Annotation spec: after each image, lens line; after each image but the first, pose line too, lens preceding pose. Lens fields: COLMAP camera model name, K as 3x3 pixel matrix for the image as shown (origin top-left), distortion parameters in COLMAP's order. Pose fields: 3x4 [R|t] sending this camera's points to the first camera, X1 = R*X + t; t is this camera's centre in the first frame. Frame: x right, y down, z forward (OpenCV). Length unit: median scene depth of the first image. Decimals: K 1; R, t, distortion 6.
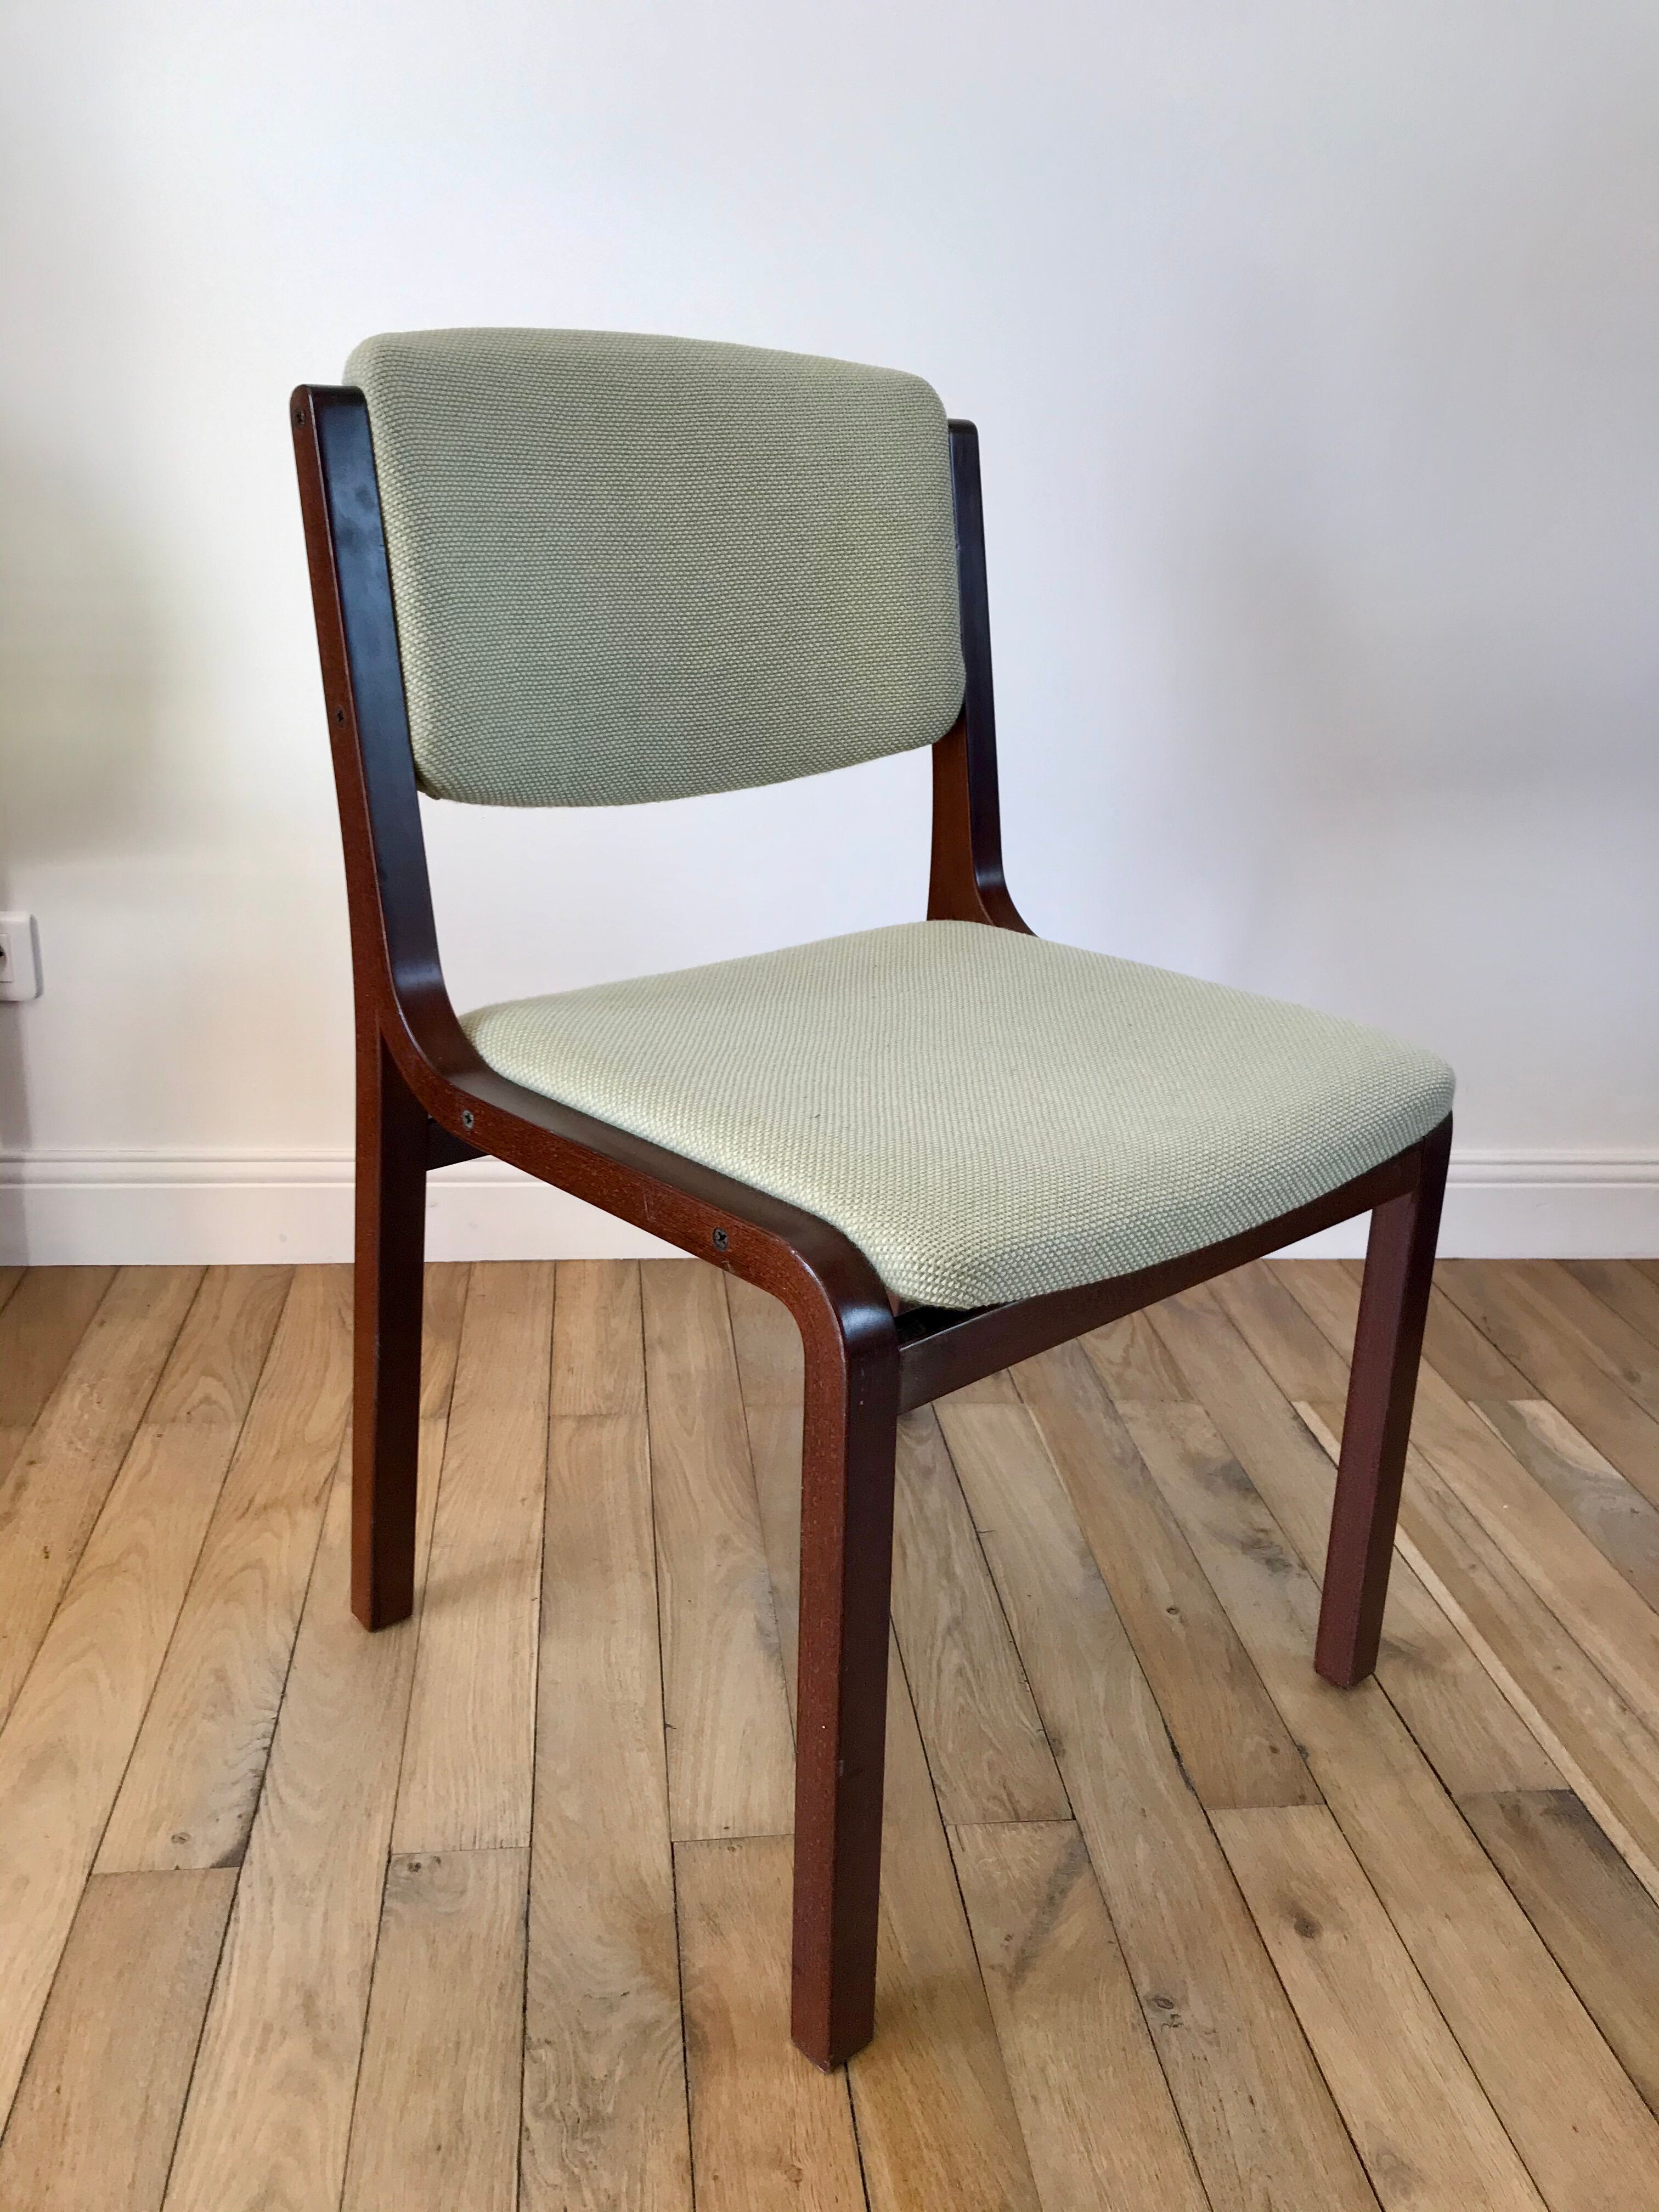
lens RADIAL K [[1785.6, 0, 826.9], [0, 1785.6, 1107.3], [0, 0, 1]] dist [0.032416, -0.018753]
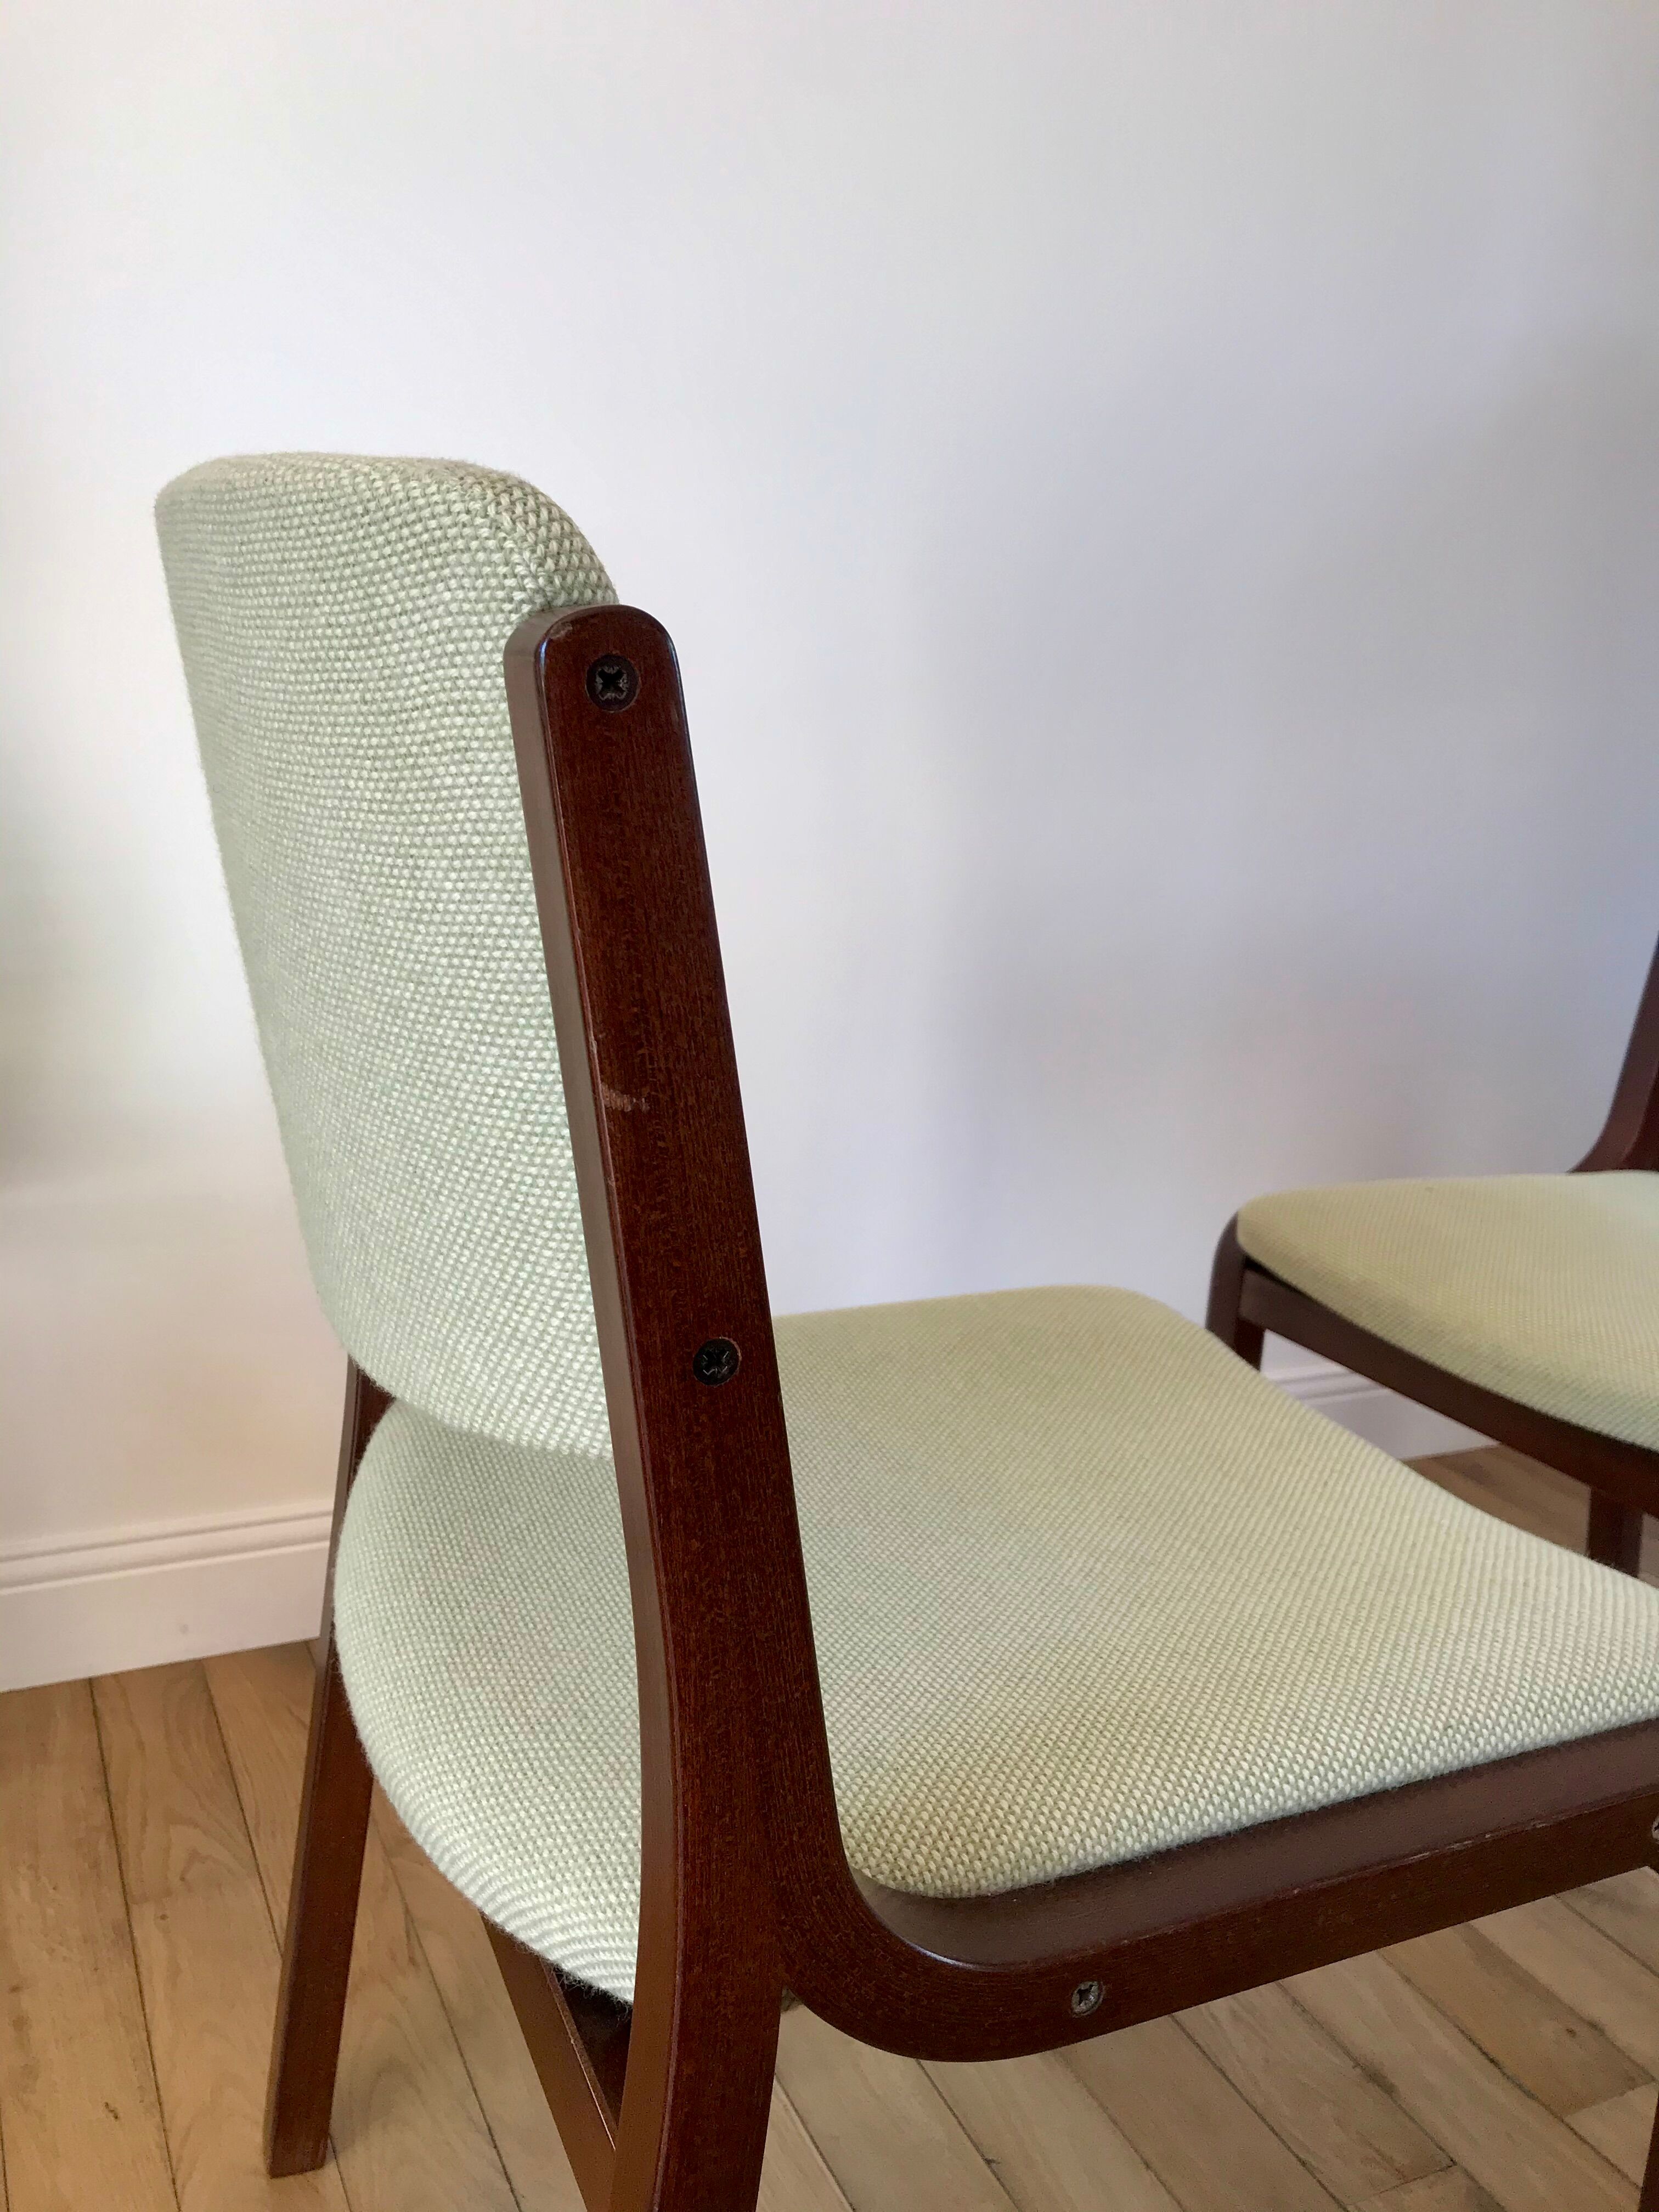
lens RADIAL K [[1785.6, 0, 820.7], [0, 1785.6, 1162.9], [0, 0, 1]] dist [0.032416, -0.018753]
pose [[0.948834, -0.071279, 0.307626, -0.391145], [0.100725, 0.991619, -0.080908, -0.066277], [-0.299281, 0.107754, 0.948061, 0.150394]]
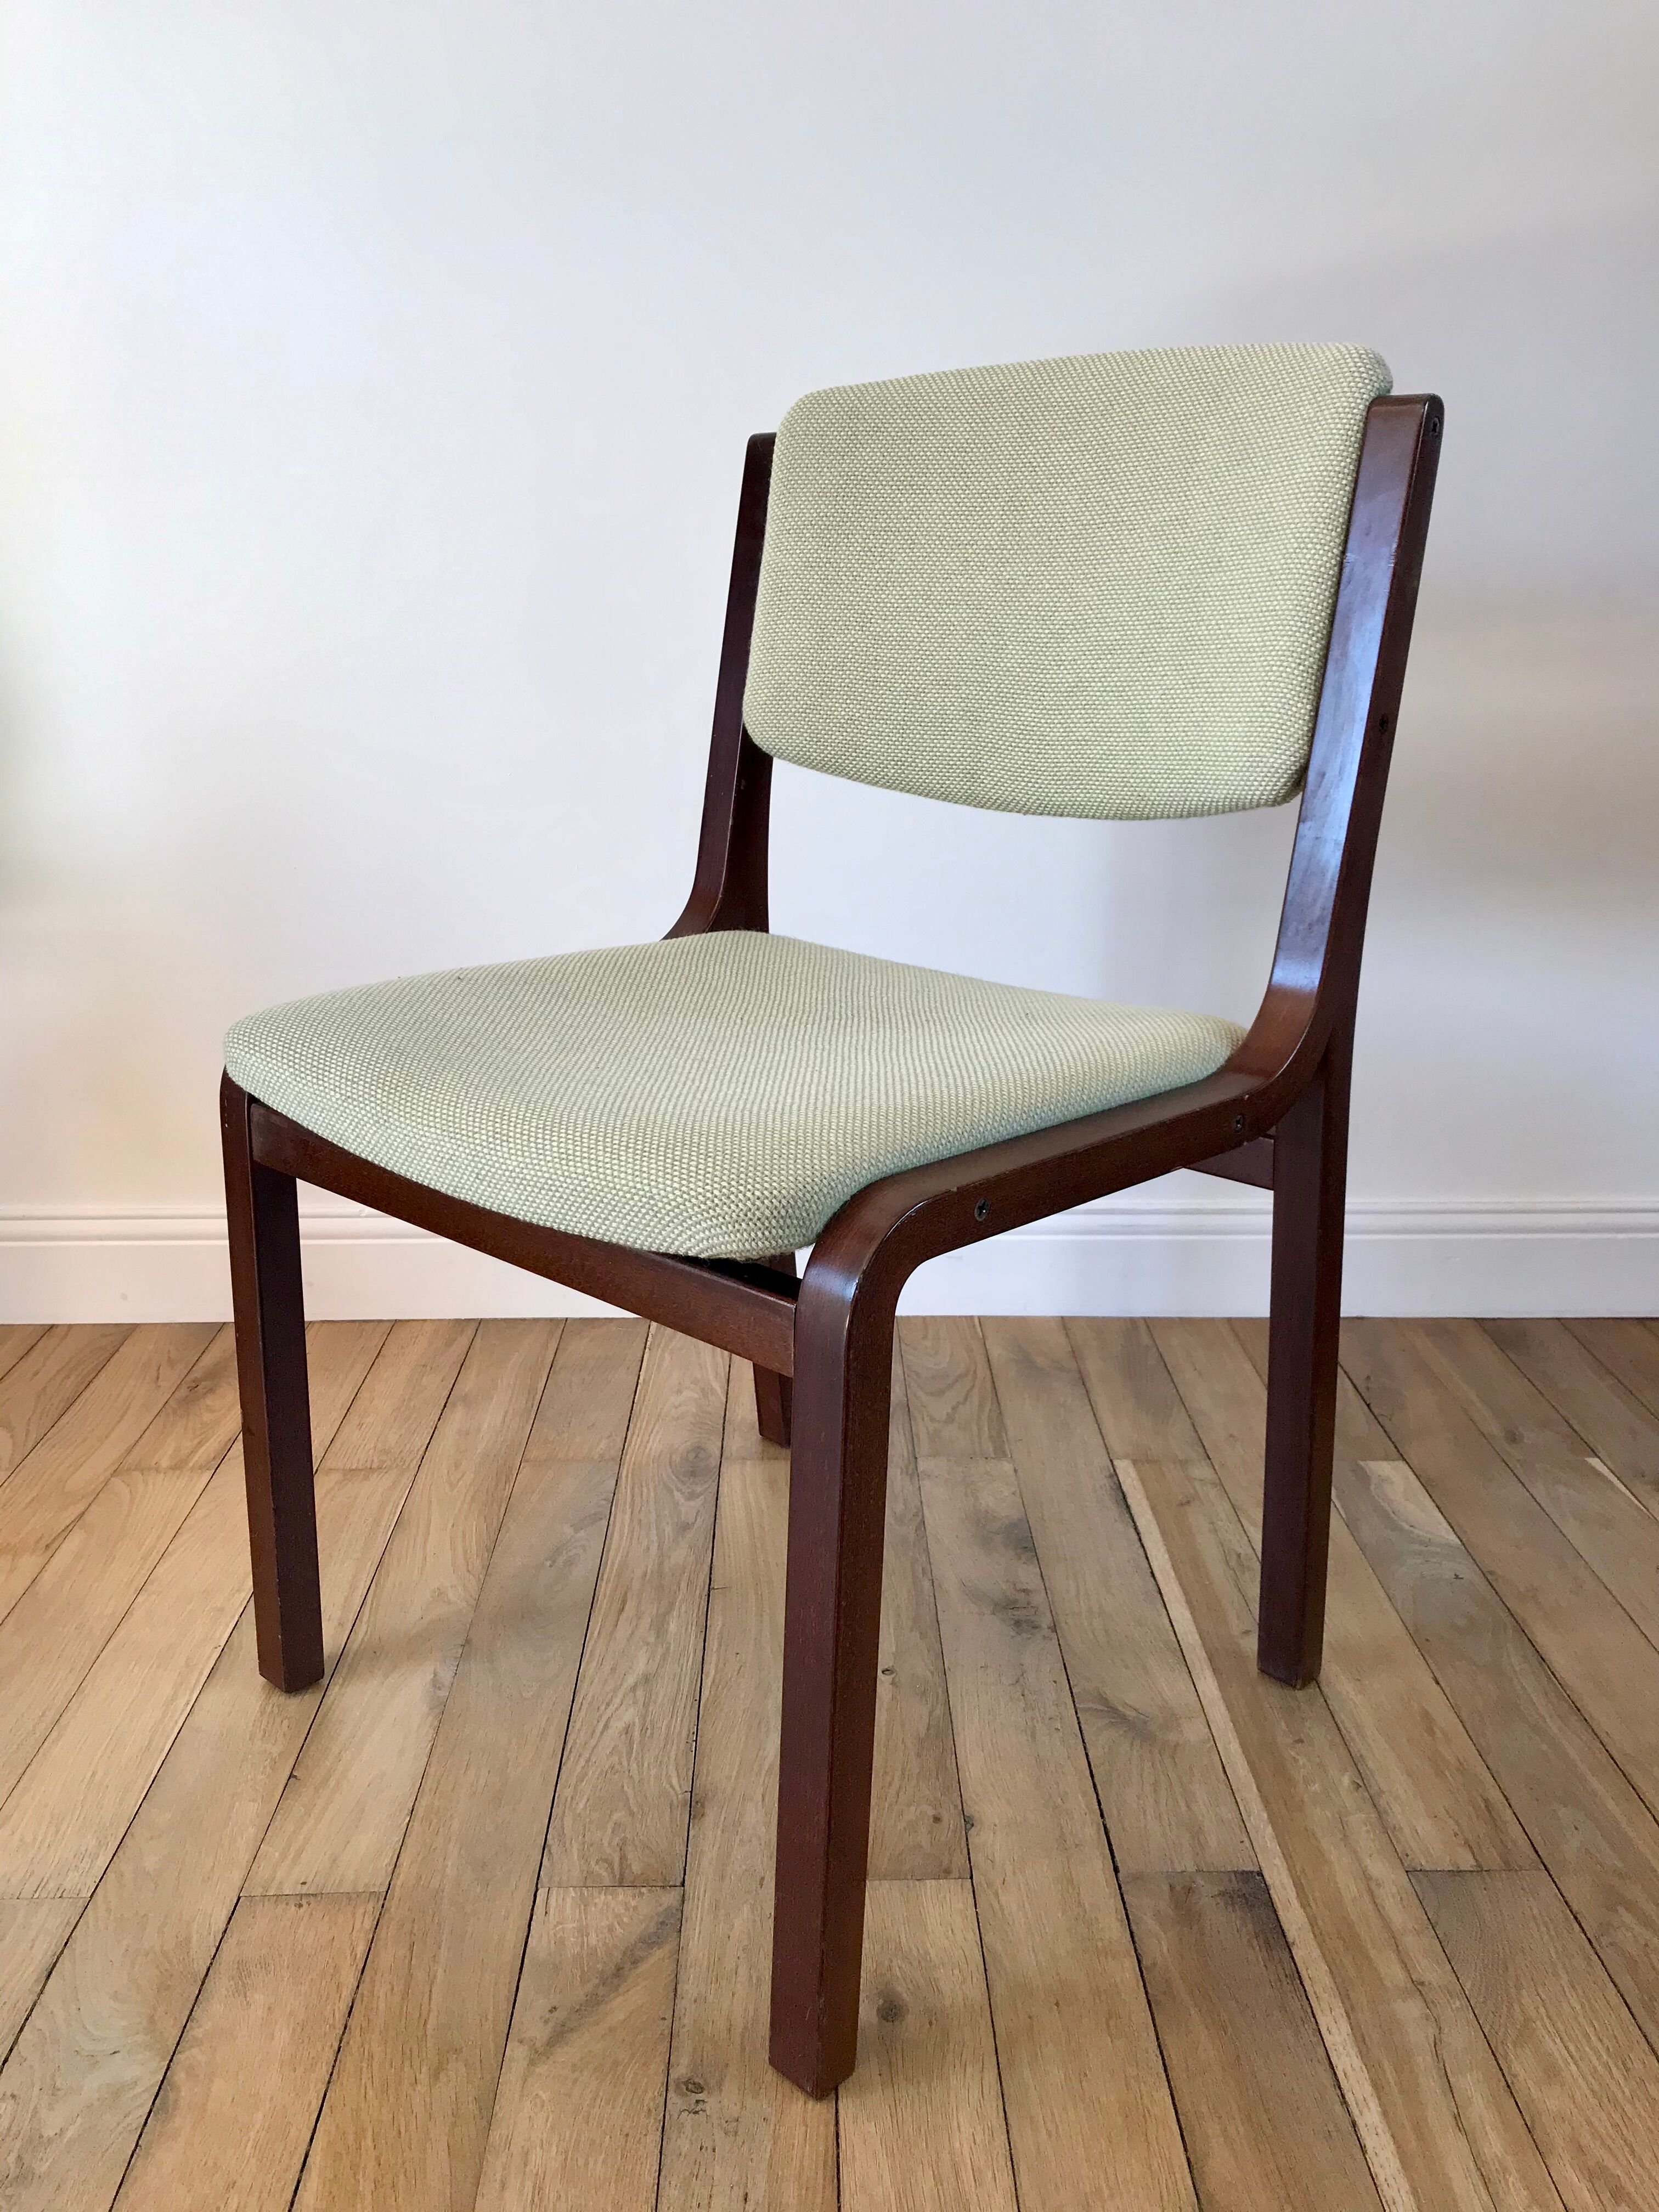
lens RADIAL K [[1785.6, 0, 832.0], [0, 1785.6, 1102.2], [0, 0, 1]] dist [0.032416, -0.018753]
pose [[0.993135, -0.018904, -0.115434, 0.305929], [0.010721, 0.997412, -0.071098, 0.059120], [0.116480, 0.069372, 0.990767, 0.067416]]
